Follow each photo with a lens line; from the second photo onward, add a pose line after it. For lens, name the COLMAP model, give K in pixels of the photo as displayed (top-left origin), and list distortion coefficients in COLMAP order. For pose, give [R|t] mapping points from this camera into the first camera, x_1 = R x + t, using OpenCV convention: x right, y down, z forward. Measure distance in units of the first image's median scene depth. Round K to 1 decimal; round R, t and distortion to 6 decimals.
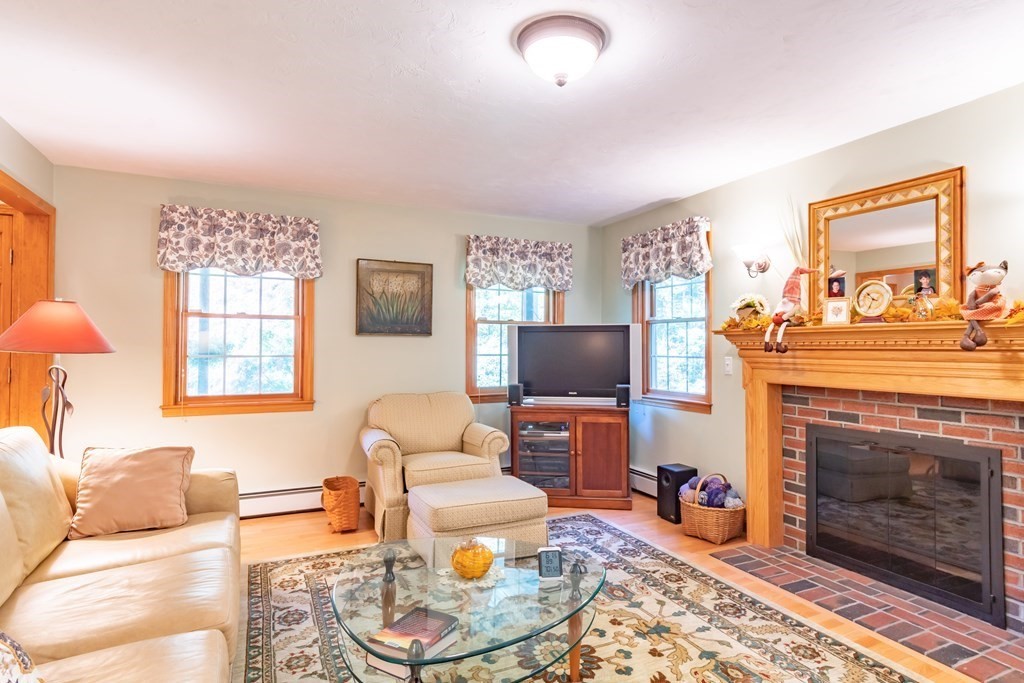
lens RADIAL K [[562.2, 0, 530.8], [0, 562.2, 338.2], [0, 0, 1]] dist [0.017477, -0.020174]
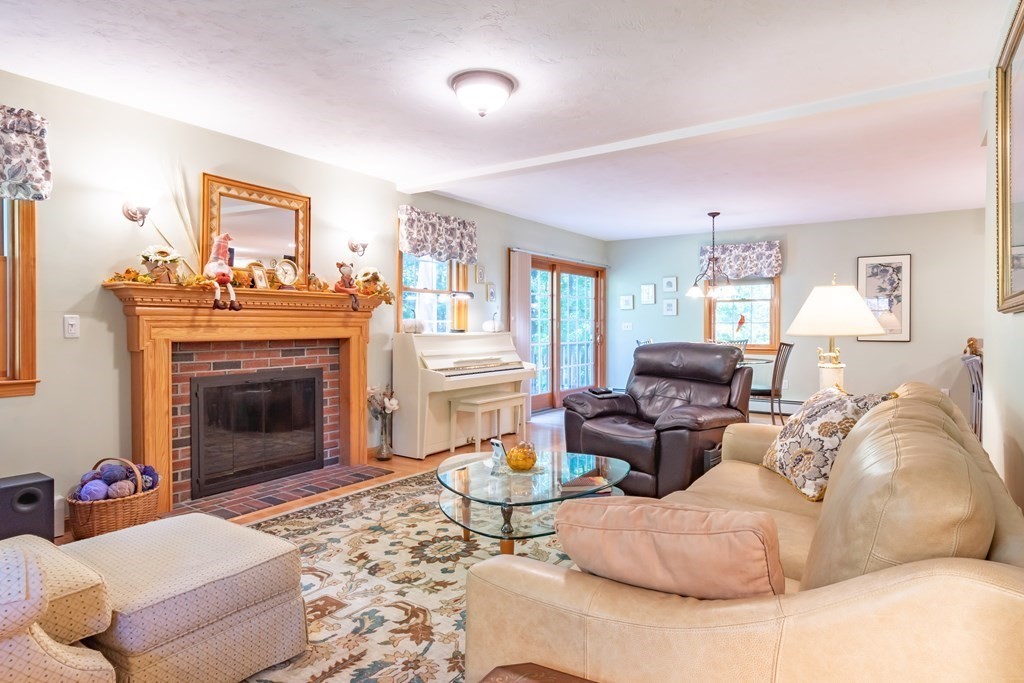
lens RADIAL K [[562.2, 0, 530.8], [0, 562.2, 338.2], [0, 0, 1]] dist [0.017477, -0.020174]
pose [[-0.497951, -0.022073, 0.866924, -0.674947], [-0.014827, 0.999747, 0.016939, 0.044519], [-0.867078, -0.004419, -0.498152, 0.879599]]
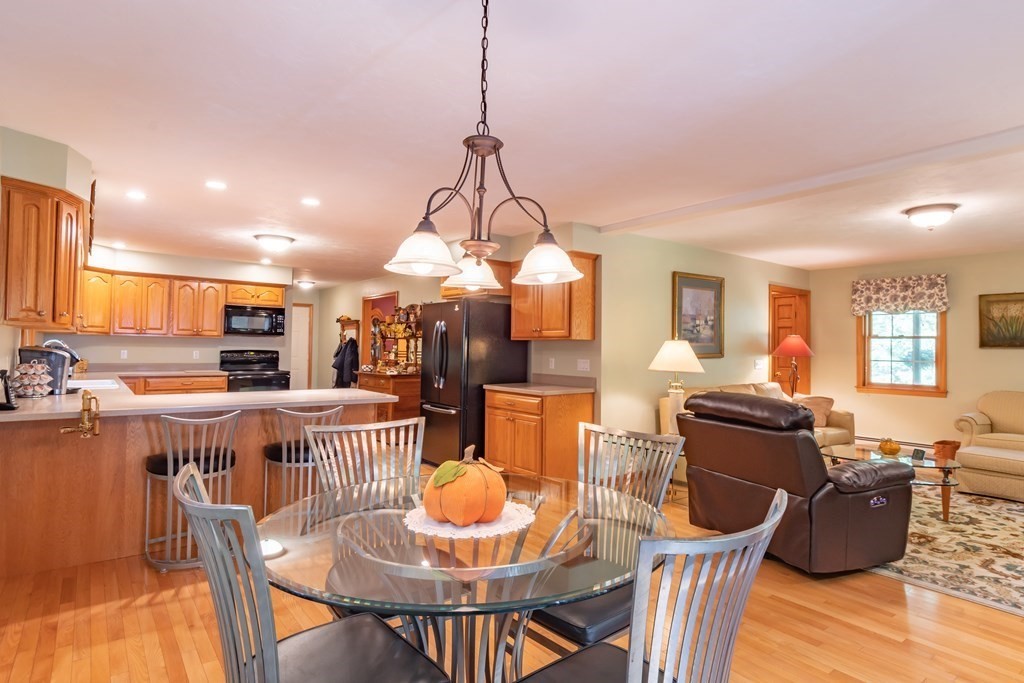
lens RADIAL K [[562.2, 0, 530.8], [0, 562.2, 338.2], [0, 0, 1]] dist [0.017477, -0.020174]
pose [[0.223956, -0.018846, -0.974417, 0.971817], [0.002908, 0.999821, -0.018669, -0.009262], [0.974595, 0.001347, 0.223971, -0.503476]]
